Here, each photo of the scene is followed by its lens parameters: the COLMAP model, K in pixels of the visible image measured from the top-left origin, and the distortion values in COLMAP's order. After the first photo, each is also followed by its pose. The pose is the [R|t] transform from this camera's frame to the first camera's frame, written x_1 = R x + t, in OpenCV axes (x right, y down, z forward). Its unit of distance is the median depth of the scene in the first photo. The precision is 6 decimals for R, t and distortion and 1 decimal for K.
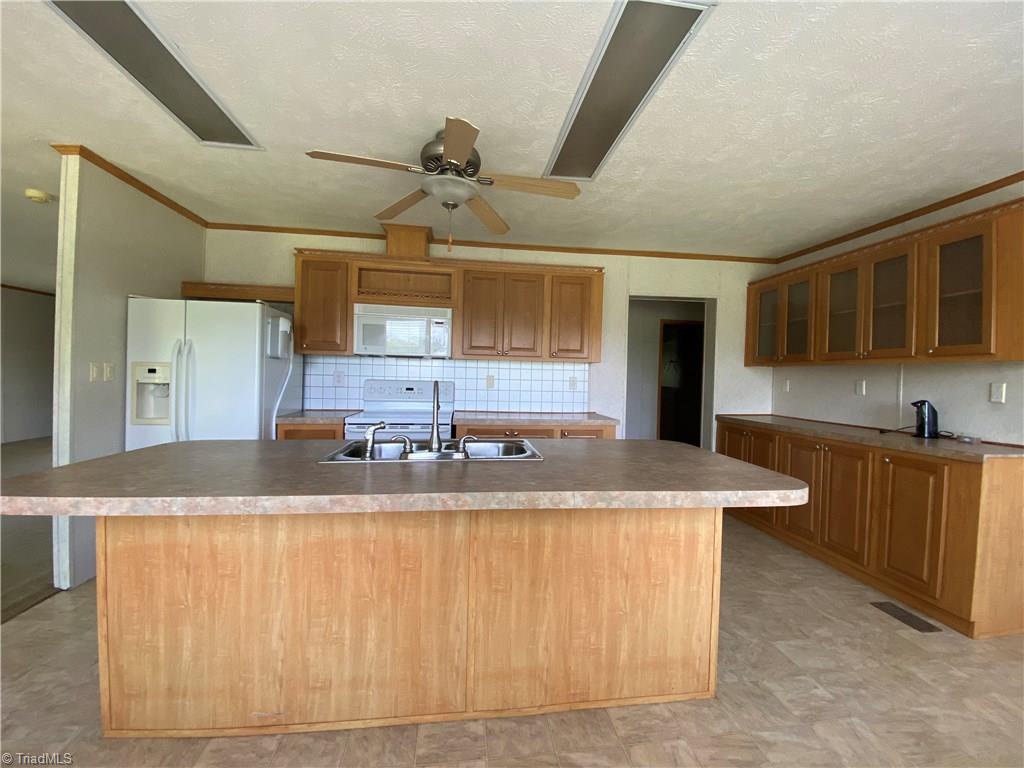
lens RADIAL K [[411.9, 0, 511.3], [0, 411.9, 377.9], [0, 0, 1]] dist [-0.025233, -0.003303]
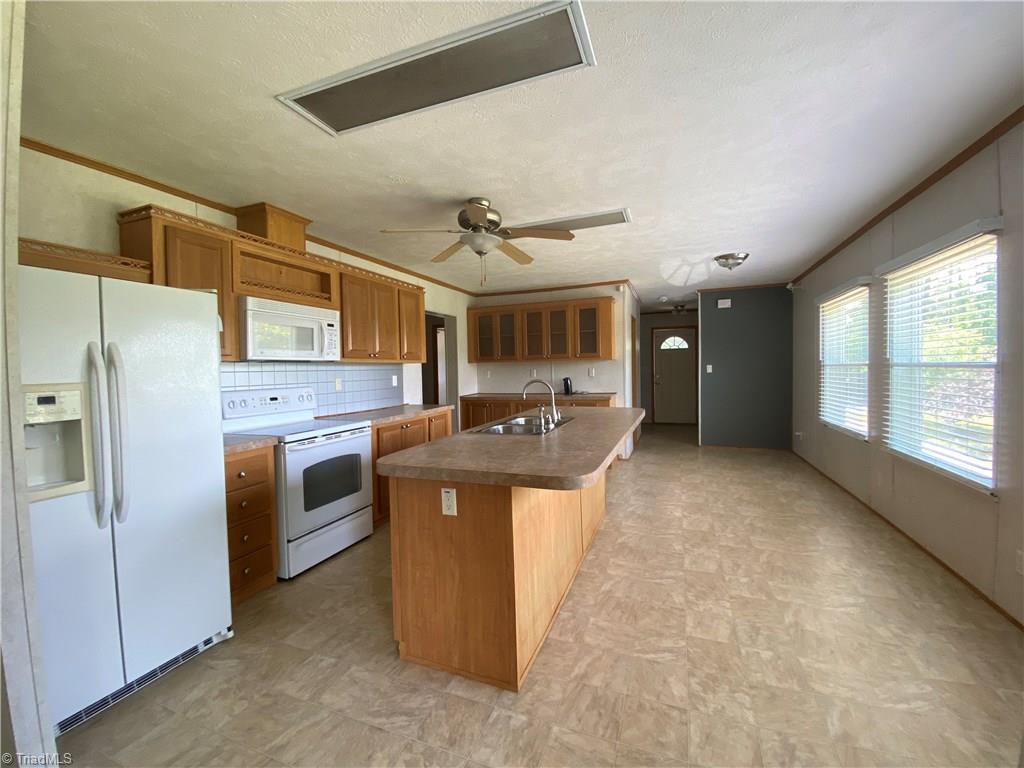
lens RADIAL K [[411.9, 0, 515.6], [0, 411.9, 383.7], [0, 0, 1]] dist [-0.025233, -0.003303]
pose [[0.461686, -0.066863, 0.884520, -0.810628], [0.038977, 0.997721, 0.055075, -0.033470], [-0.886187, 0.009049, 0.463240, 0.168291]]
